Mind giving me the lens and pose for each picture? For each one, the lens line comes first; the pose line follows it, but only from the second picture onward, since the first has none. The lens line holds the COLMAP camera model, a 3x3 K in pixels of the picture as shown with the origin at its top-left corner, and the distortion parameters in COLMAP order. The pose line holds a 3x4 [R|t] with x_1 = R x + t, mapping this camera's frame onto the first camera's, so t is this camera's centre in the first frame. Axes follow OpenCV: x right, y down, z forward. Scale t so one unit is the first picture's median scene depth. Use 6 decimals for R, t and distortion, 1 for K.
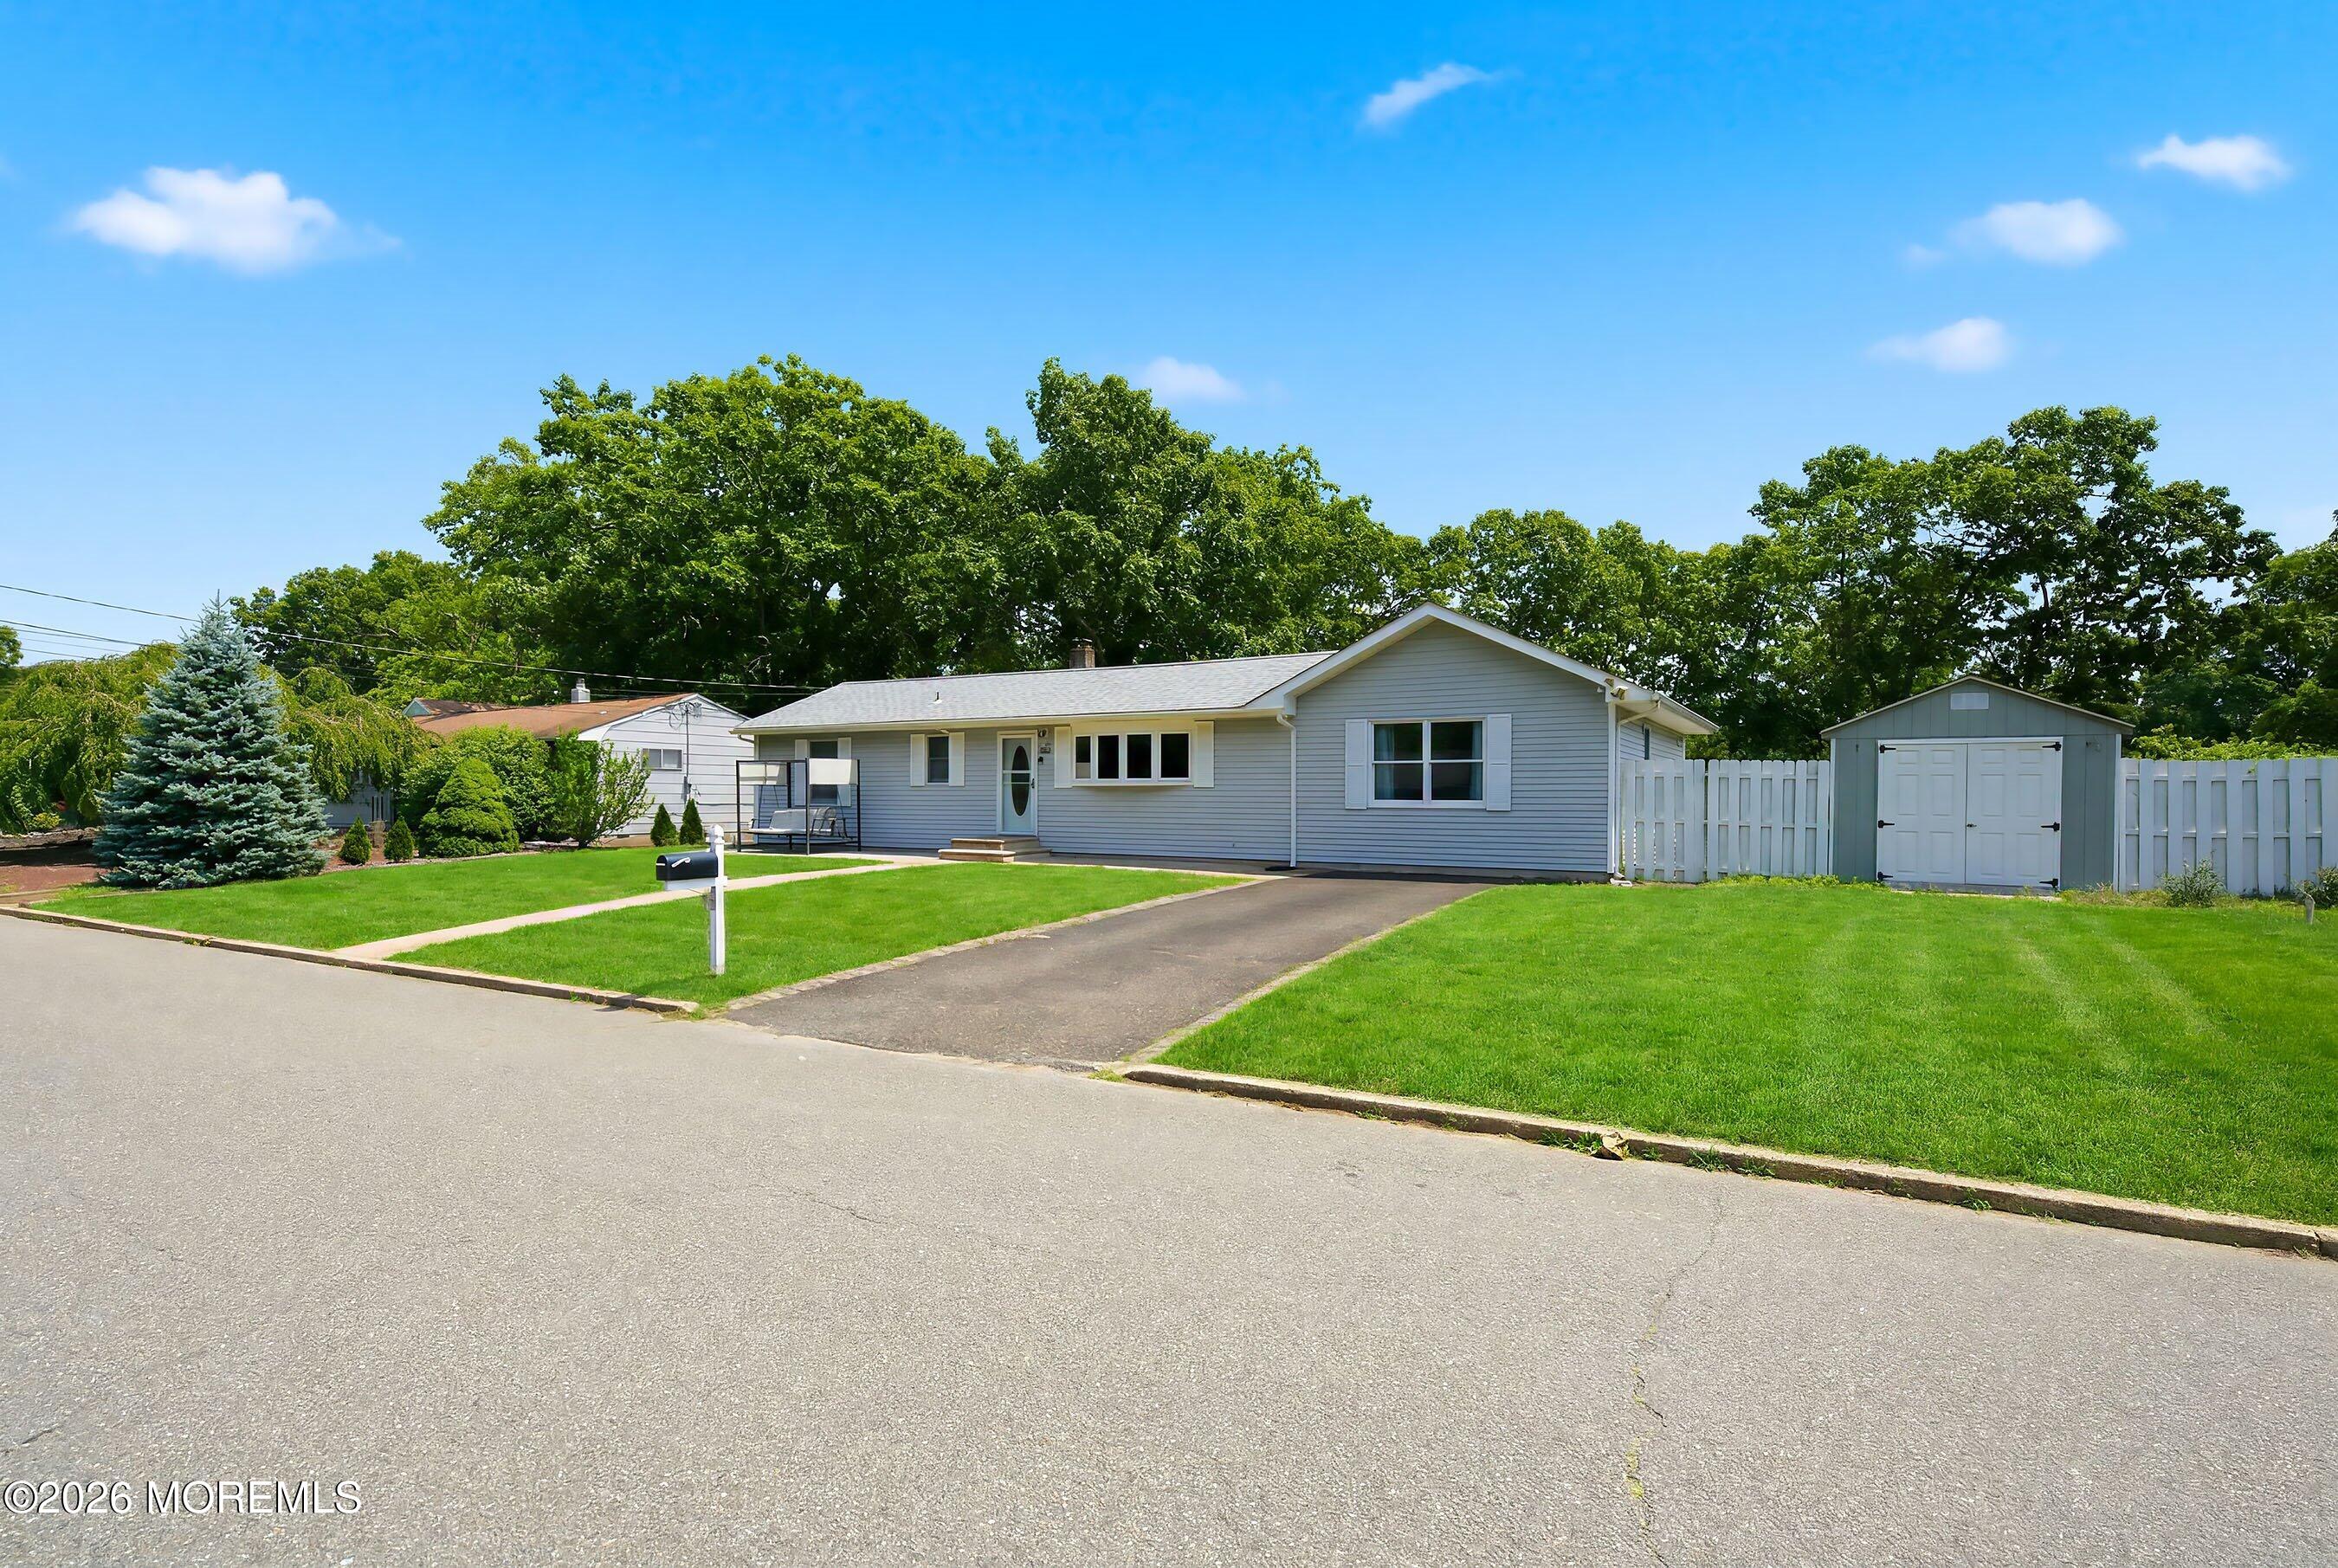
lens RADIAL K [[1084.3, 0, 1169.0], [0, 1084.3, 784.0], [0, 0, 1]] dist [-0.000166, -0.000311]
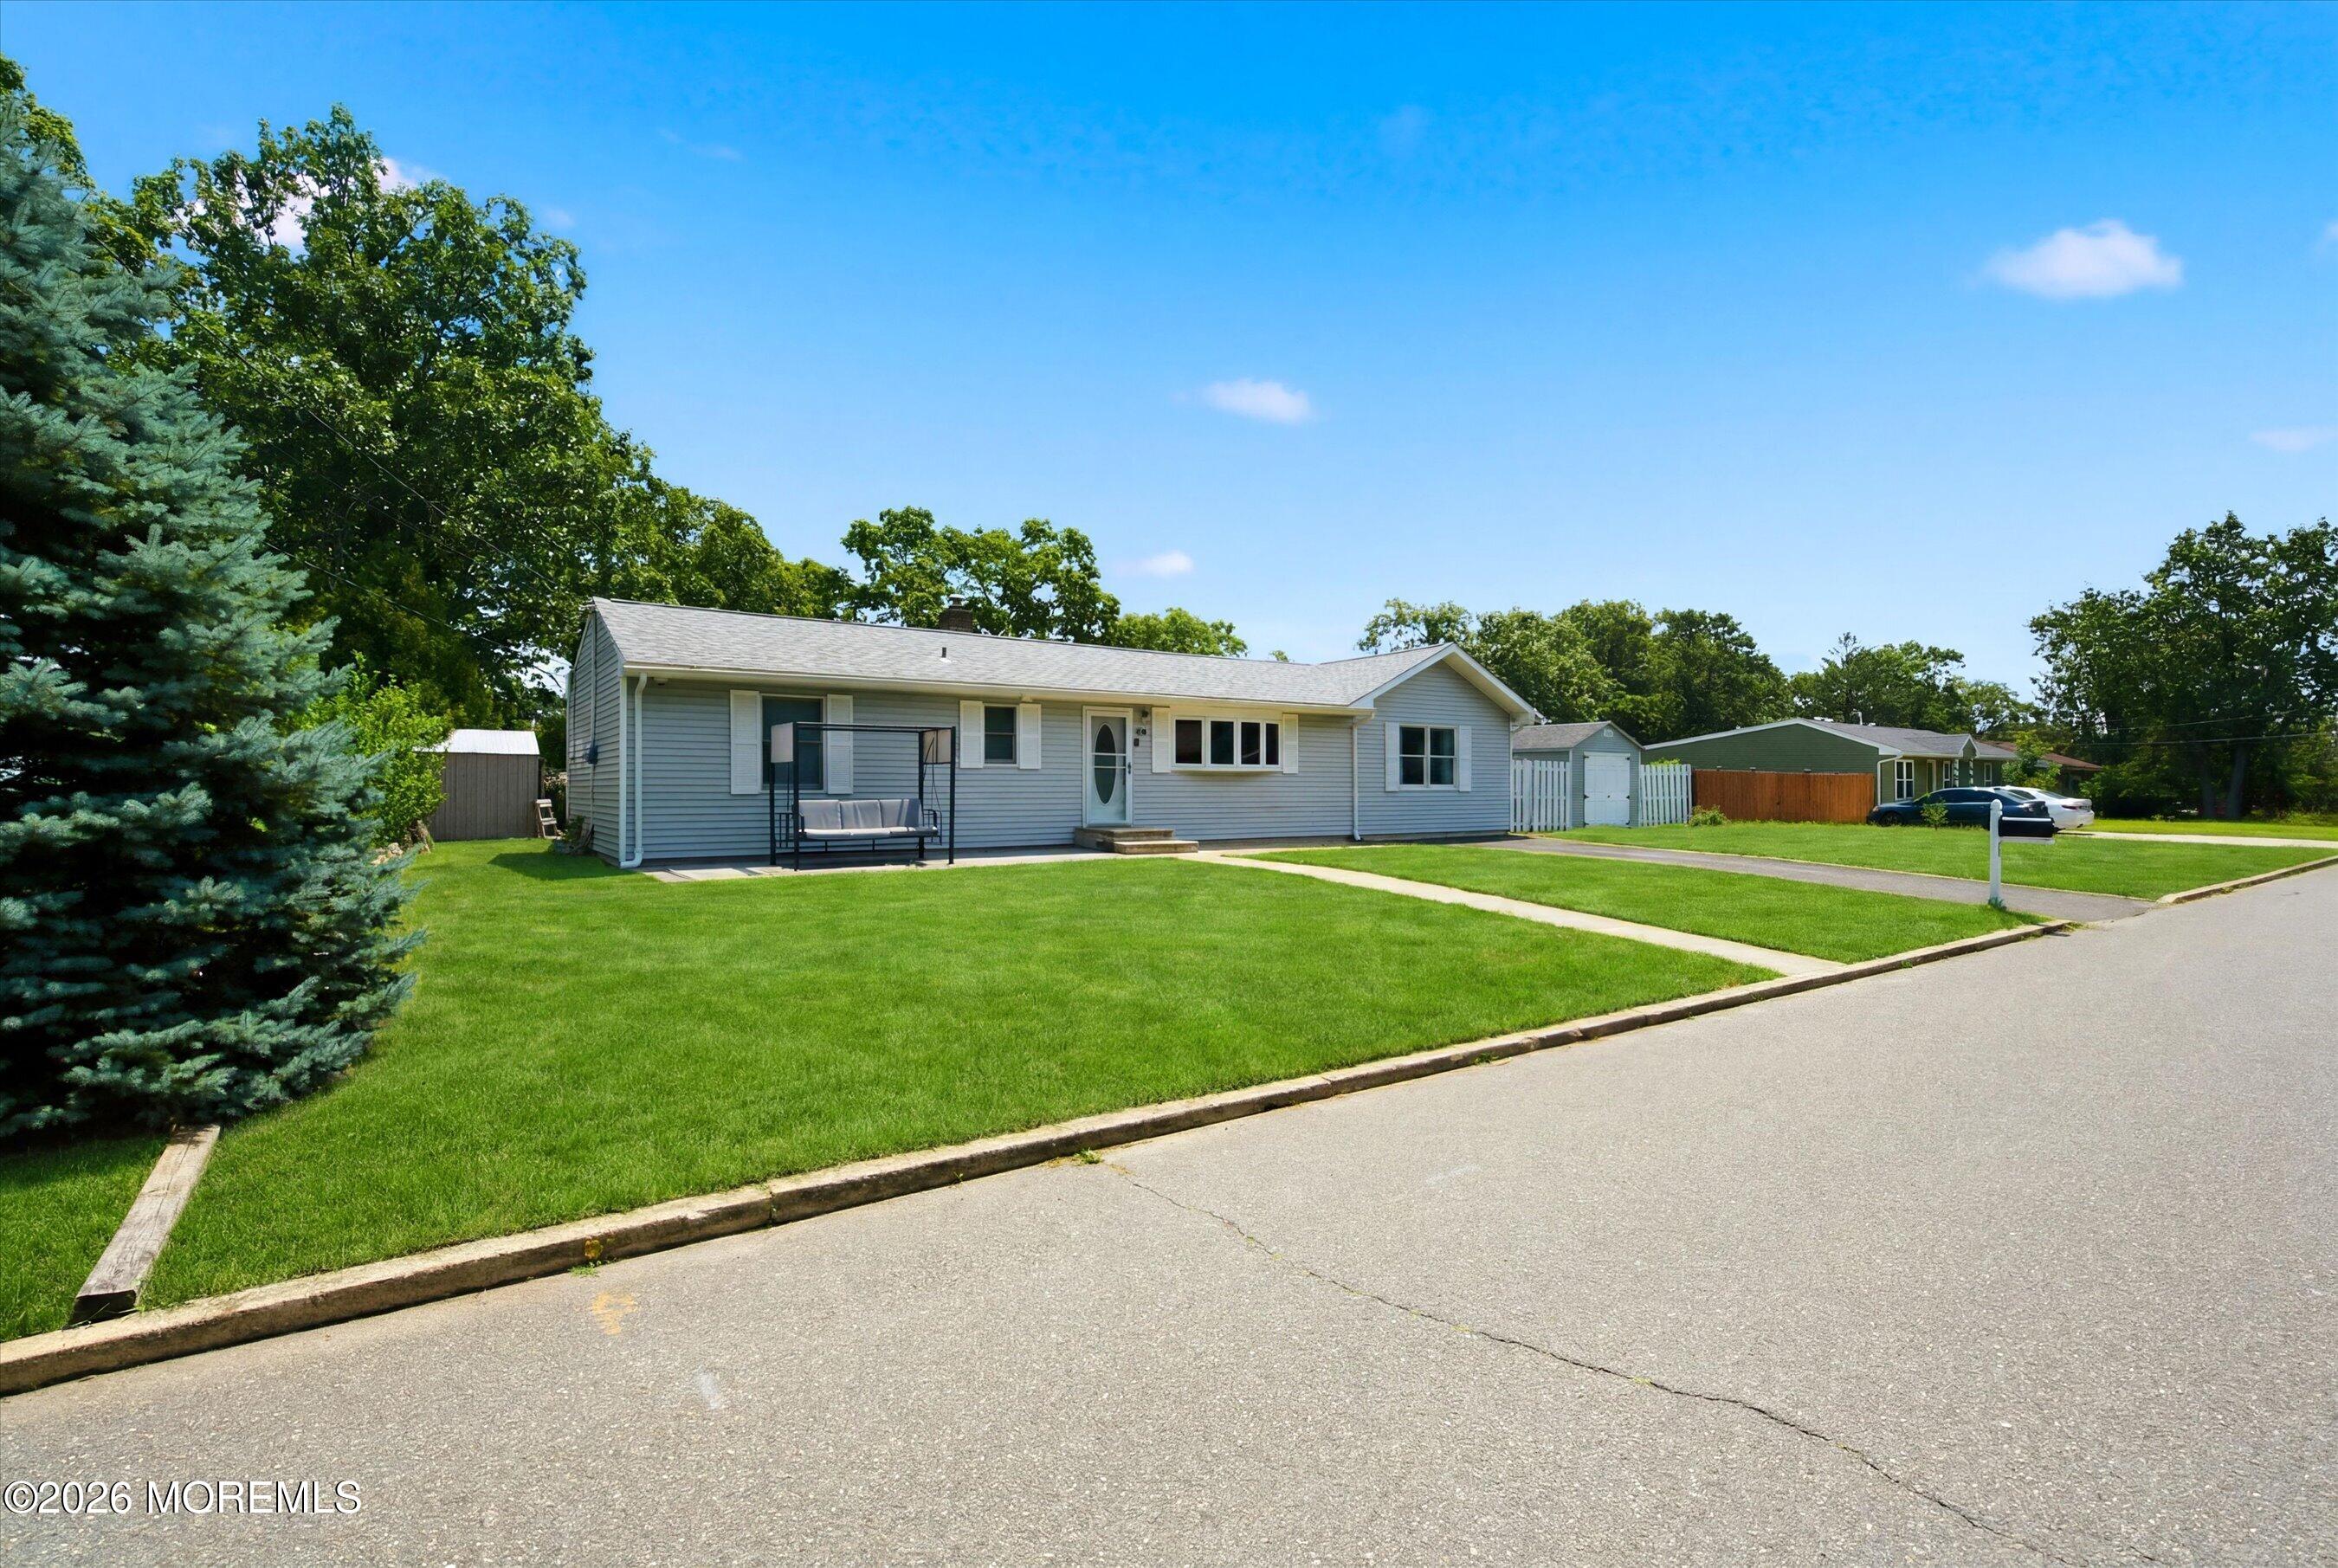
lens RADIAL K [[1084.3, 0, 1169.0], [0, 1084.3, 784.0], [0, 0, 1]] dist [-0.000166, -0.000311]
pose [[0.408422, 0.005681, 0.912776, -0.981265], [-0.003588, 0.999983, -0.004619, 0.018288], [-0.912786, -0.001388, 0.408435, 0.620914]]
